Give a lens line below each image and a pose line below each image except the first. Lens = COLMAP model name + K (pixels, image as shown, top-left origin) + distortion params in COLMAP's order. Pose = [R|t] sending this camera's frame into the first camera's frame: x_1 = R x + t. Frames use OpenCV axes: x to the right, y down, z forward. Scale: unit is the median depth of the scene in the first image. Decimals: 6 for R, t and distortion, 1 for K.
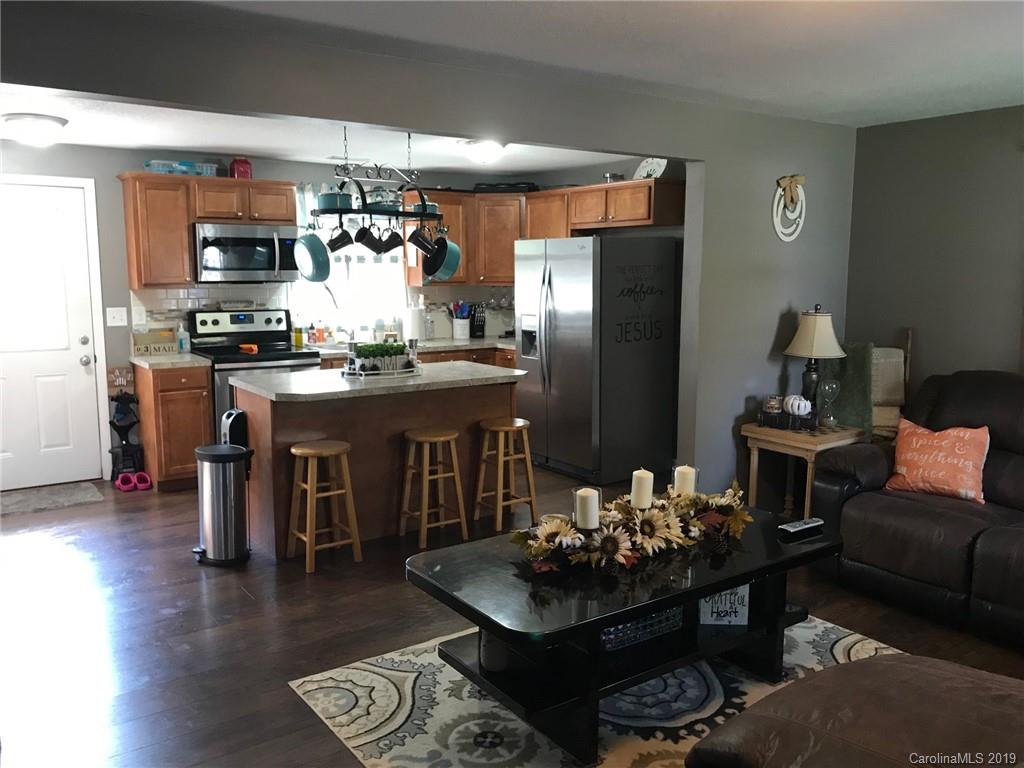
lens RADIAL K [[840.0, 0, 512.0], [0, 840.0, 384.0], [0, 0, 1]] dist [0.009735, 0.001702]
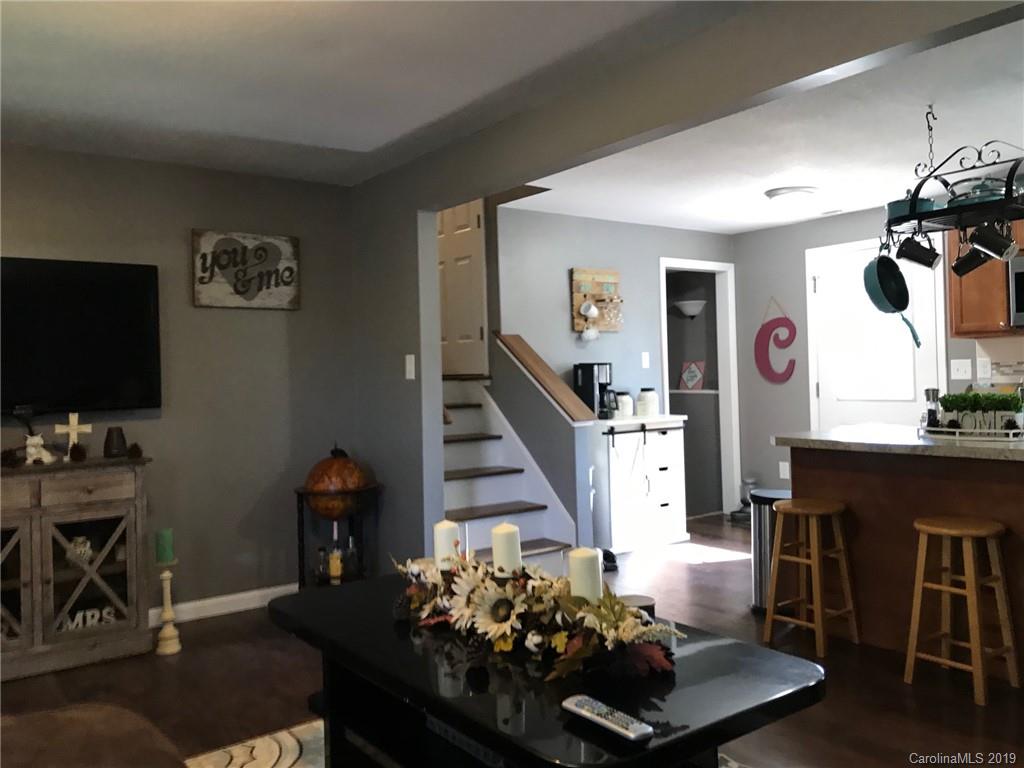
lens RADIAL K [[840.0, 0, 512.0], [0, 840.0, 384.0], [0, 0, 1]] dist [0.009735, 0.001702]
pose [[0.006703, 0.011681, -0.999909, 0.553604], [-0.123794, 0.992250, 0.010762, -0.014900], [0.992285, 0.123710, 0.008097, 0.611926]]
